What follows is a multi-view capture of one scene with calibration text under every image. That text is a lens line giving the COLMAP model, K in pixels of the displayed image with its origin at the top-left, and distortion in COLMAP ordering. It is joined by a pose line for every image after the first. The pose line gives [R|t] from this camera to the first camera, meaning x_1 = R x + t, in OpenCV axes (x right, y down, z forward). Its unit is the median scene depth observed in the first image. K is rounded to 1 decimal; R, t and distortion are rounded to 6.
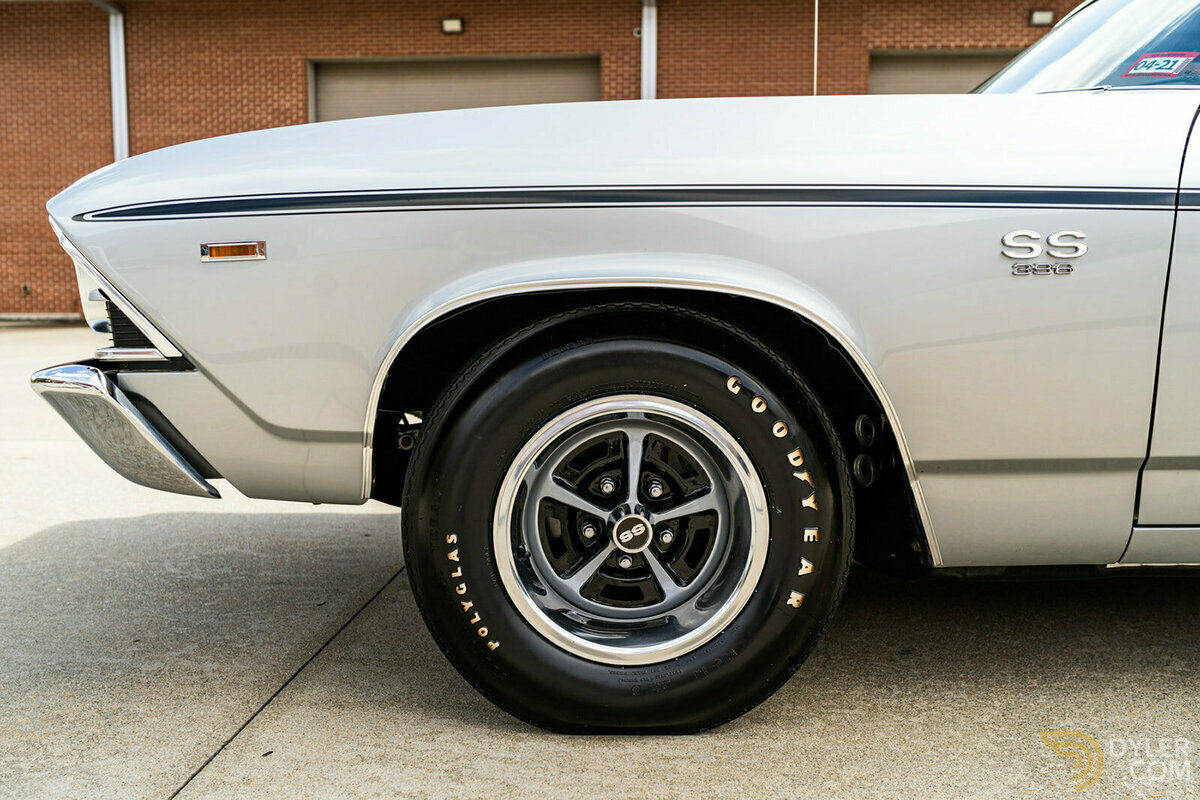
lens RADIAL K [[1128.7, 0, 597.4], [0, 1128.7, 365.5], [0, 0, 1]] dist [-0.006173, -0.004804]
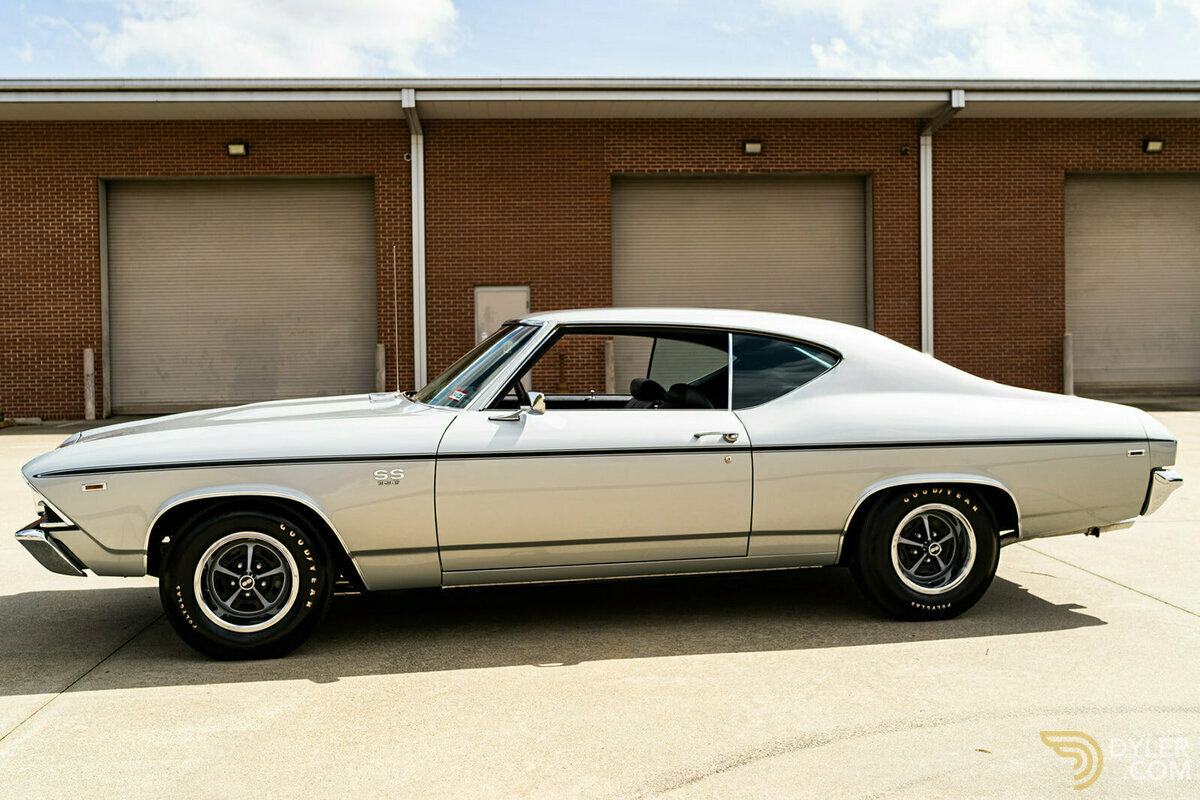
lens RADIAL K [[1218.2, 0, 598.9], [0, 1218.2, 359.1], [0, 0, 1]] dist [0.000471, -0.003961]
pose [[0.989646, -0.019944, 0.142137, 0.450481], [0.028203, 0.998014, -0.056334, -0.193998], [-0.140731, 0.059760, 0.988243, -1.995384]]
